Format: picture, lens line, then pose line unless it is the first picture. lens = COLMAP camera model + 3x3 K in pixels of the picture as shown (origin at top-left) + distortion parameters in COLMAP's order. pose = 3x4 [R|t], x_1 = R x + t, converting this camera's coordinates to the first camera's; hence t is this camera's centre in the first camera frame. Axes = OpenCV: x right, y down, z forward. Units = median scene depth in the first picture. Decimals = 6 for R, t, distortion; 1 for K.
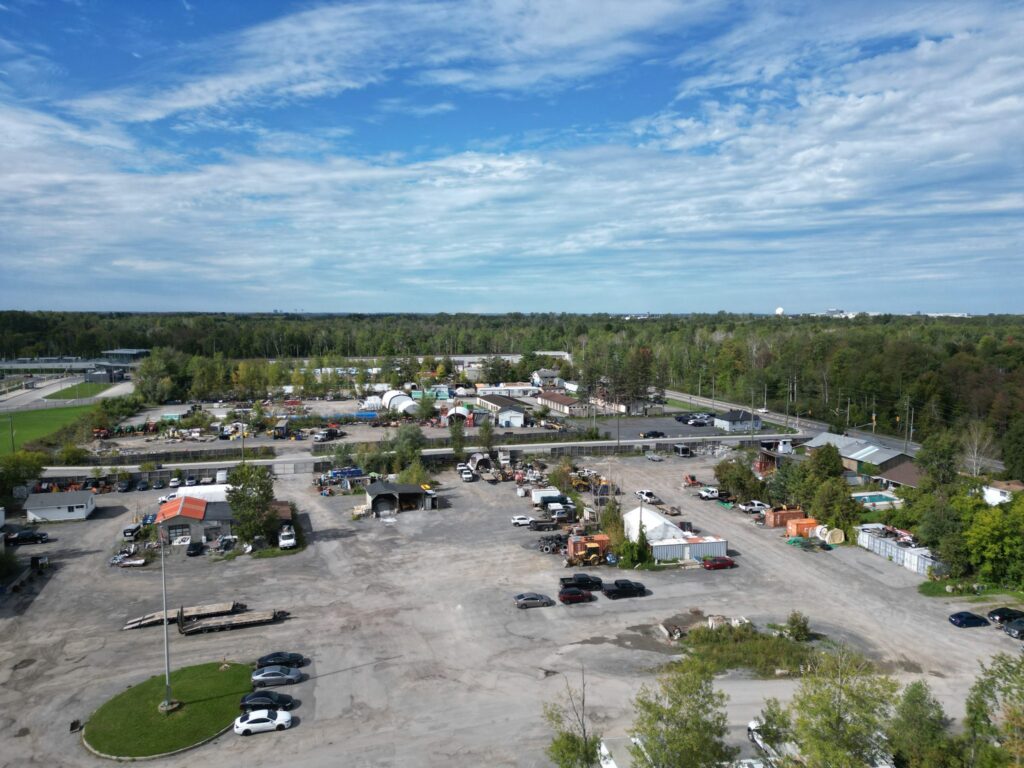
lens RADIAL K [[726.7, 0, 522.1], [0, 726.7, 385.2], [0, 0, 1]] dist [0.066825, -0.056051]
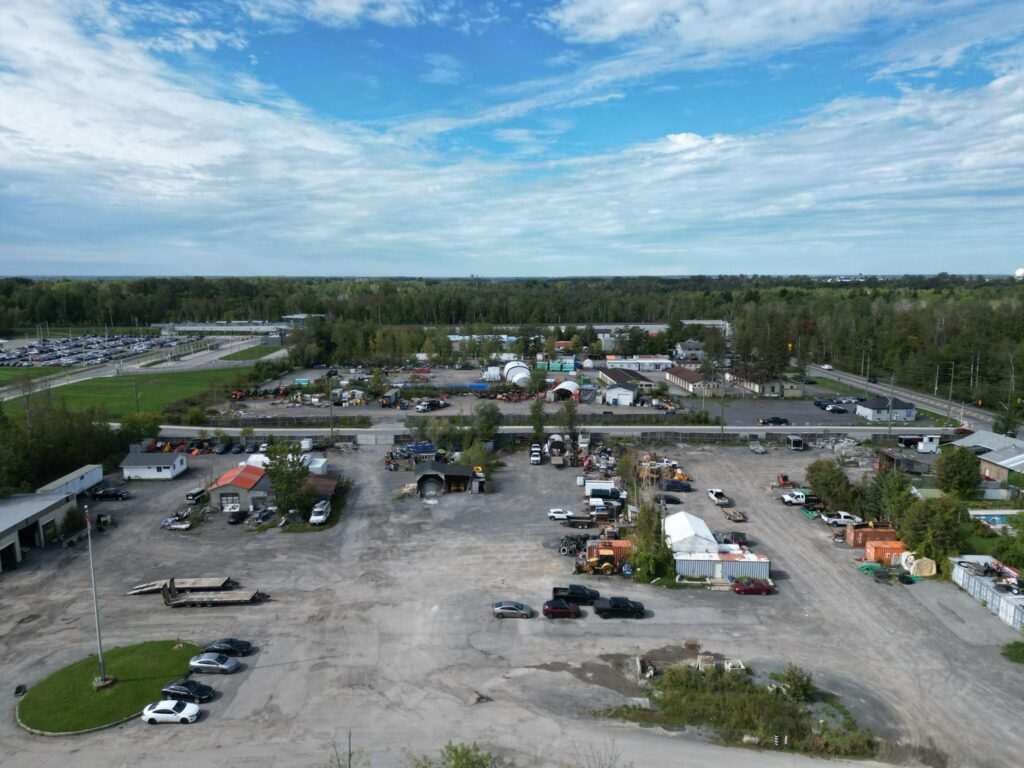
lens RADIAL K [[726.7, 0, 516.4], [0, 726.7, 387.8], [0, 0, 1]] dist [0.066825, -0.056051]
pose [[0.964557, 0.037090, -0.261255, 0.161587], [-0.023034, 0.998128, 0.056660, -0.024189], [0.262867, -0.048634, 0.963605, 0.081939]]
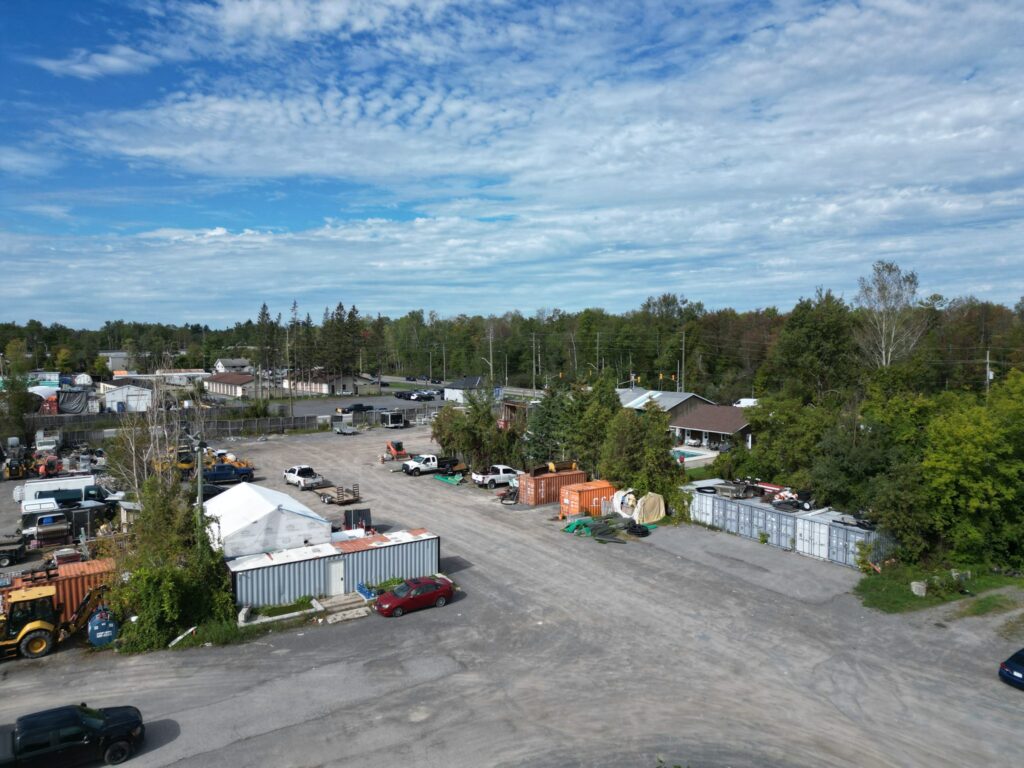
lens RADIAL K [[721.2, 0, 519.6], [0, 721.2, 389.4], [0, 0, 1]] dist [0.056843, -0.043673]
pose [[0.941238, -0.032264, 0.336200, 0.144223], [0.042839, 0.998792, -0.024082, 0.108094], [-0.335017, 0.037069, 0.941483, 0.457064]]
